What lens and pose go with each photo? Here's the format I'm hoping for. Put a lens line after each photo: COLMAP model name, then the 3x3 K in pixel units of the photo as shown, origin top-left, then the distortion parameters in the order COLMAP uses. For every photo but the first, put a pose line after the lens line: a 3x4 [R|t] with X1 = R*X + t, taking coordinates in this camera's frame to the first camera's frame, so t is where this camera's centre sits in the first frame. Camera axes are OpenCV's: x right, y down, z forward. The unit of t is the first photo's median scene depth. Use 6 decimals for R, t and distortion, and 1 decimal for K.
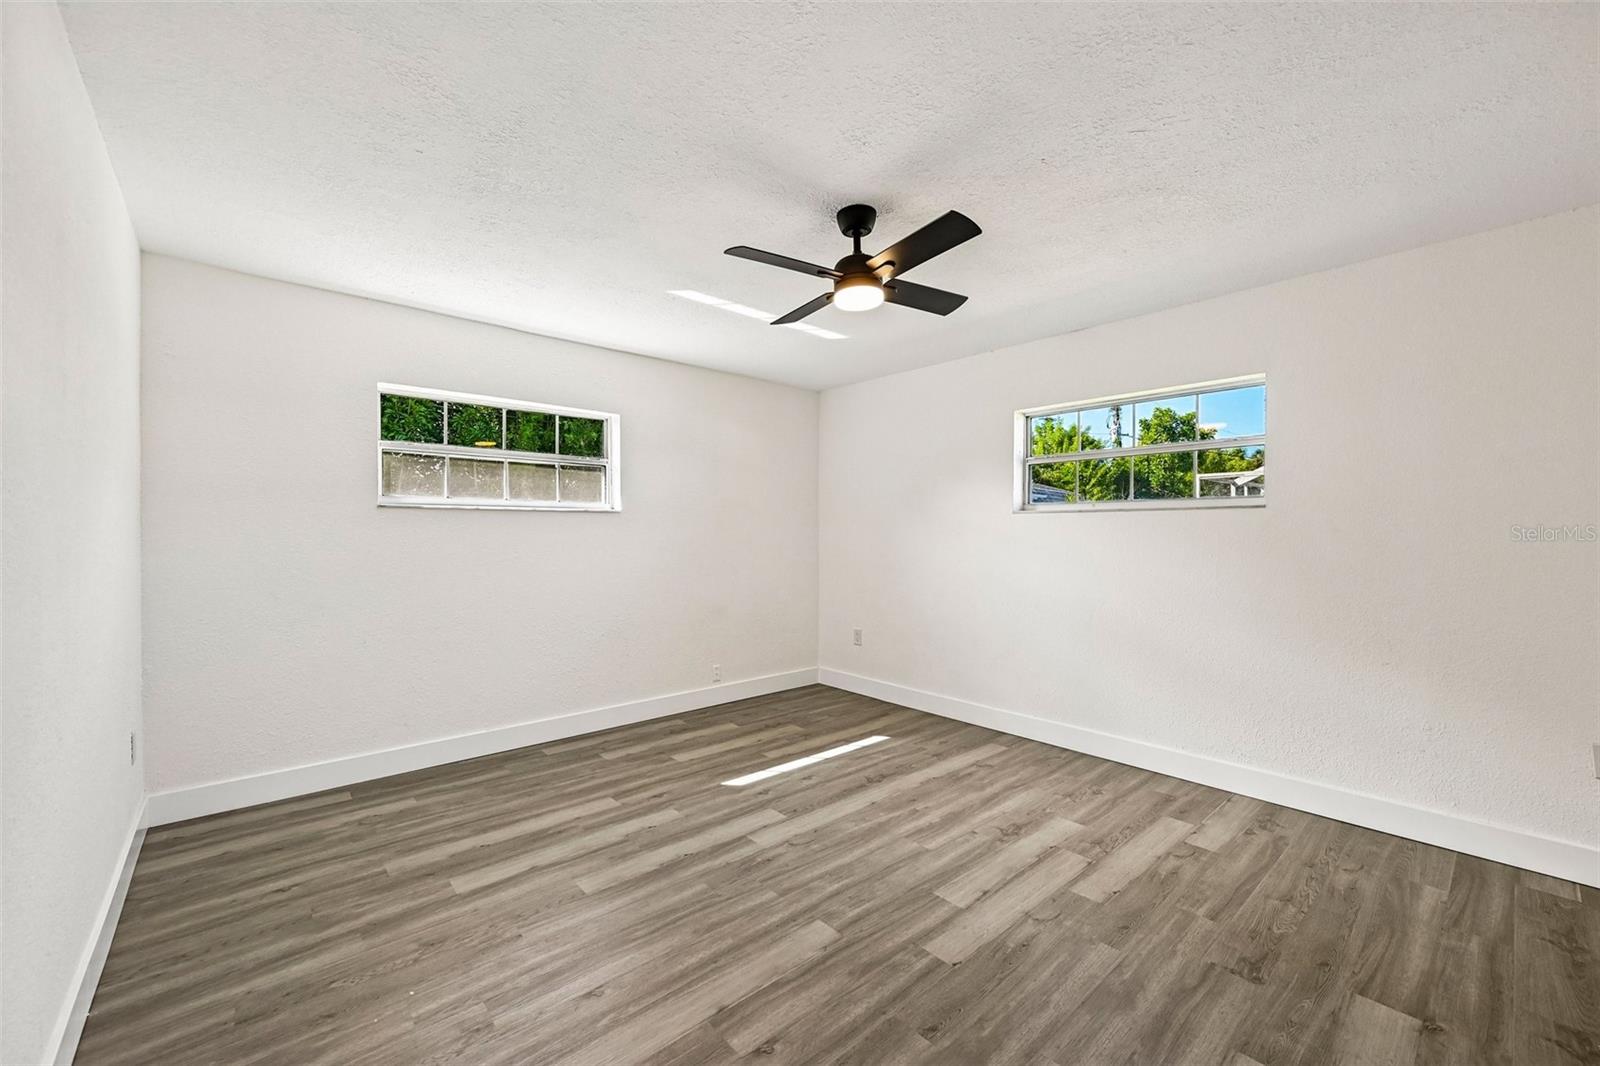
lens RADIAL K [[637.7, 0, 798.5], [0, 637.7, 527.7], [0, 0, 1]] dist [0.000595, 0.000414]
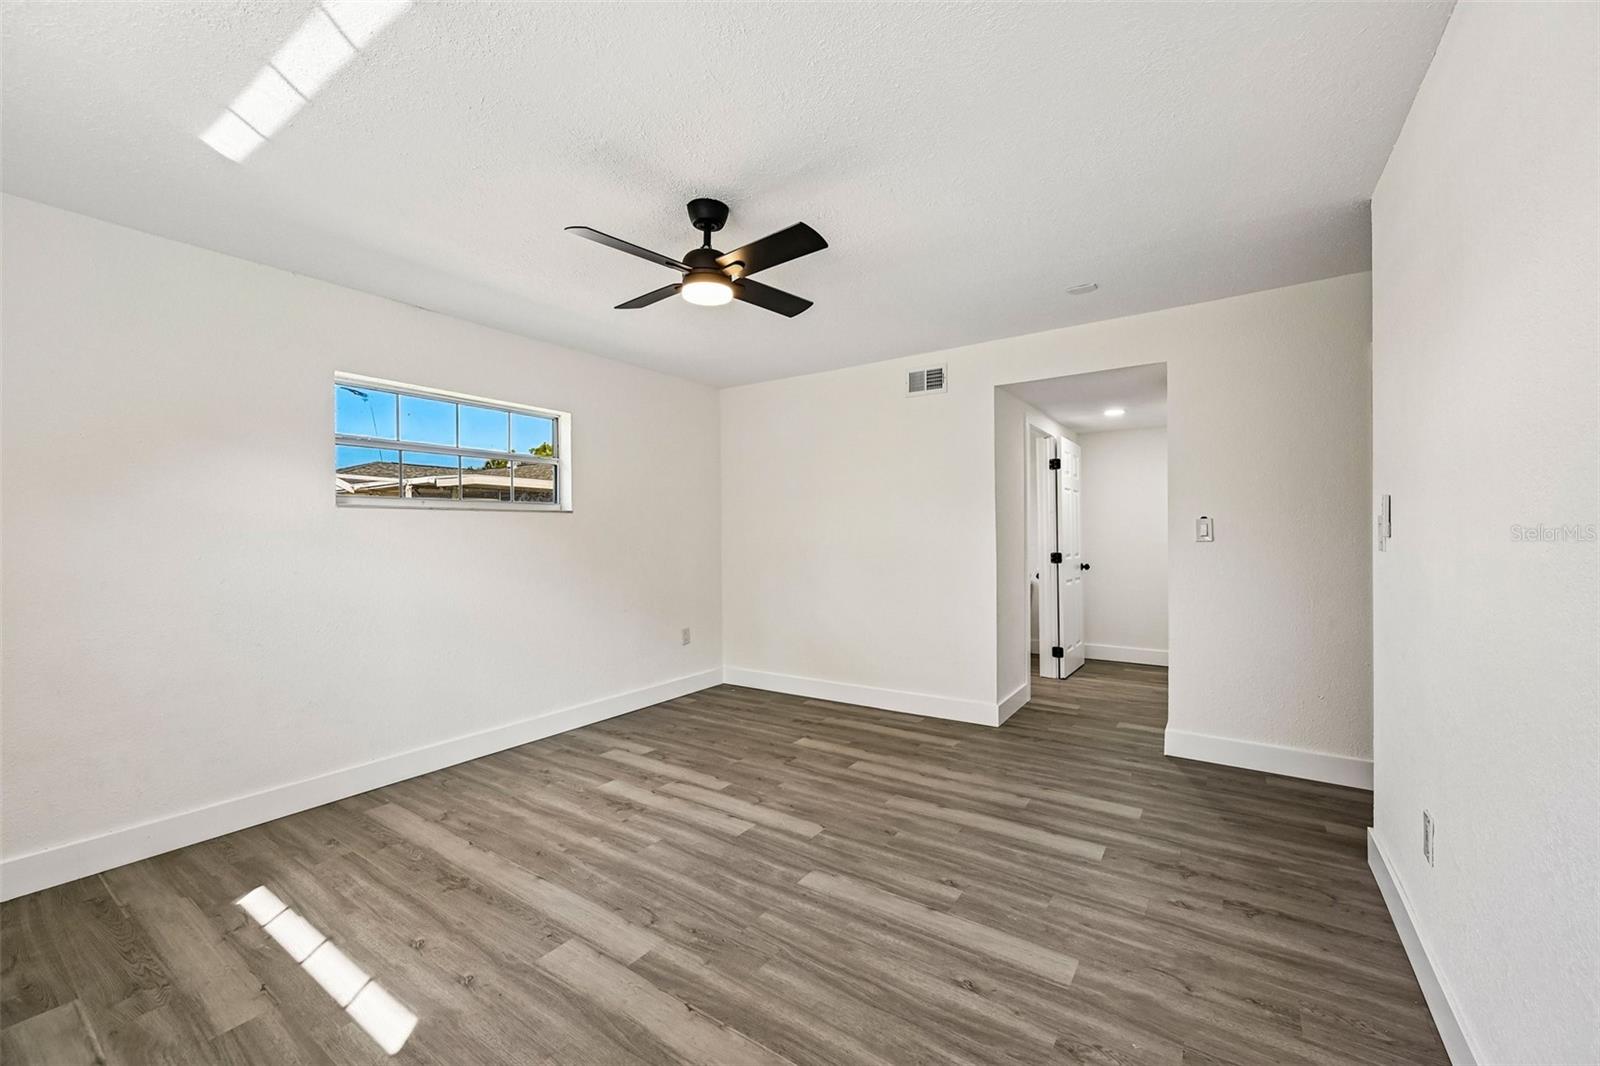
lens RADIAL K [[637.7, 0, 803.1], [0, 637.7, 531.0], [0, 0, 1]] dist [0.000595, 0.000414]
pose [[-0.255304, 0.002201, 0.966858, -0.794852], [-0.000857, 0.999997, -0.002503, 0.009864], [-0.966860, -0.001468, -0.255301, 0.979720]]
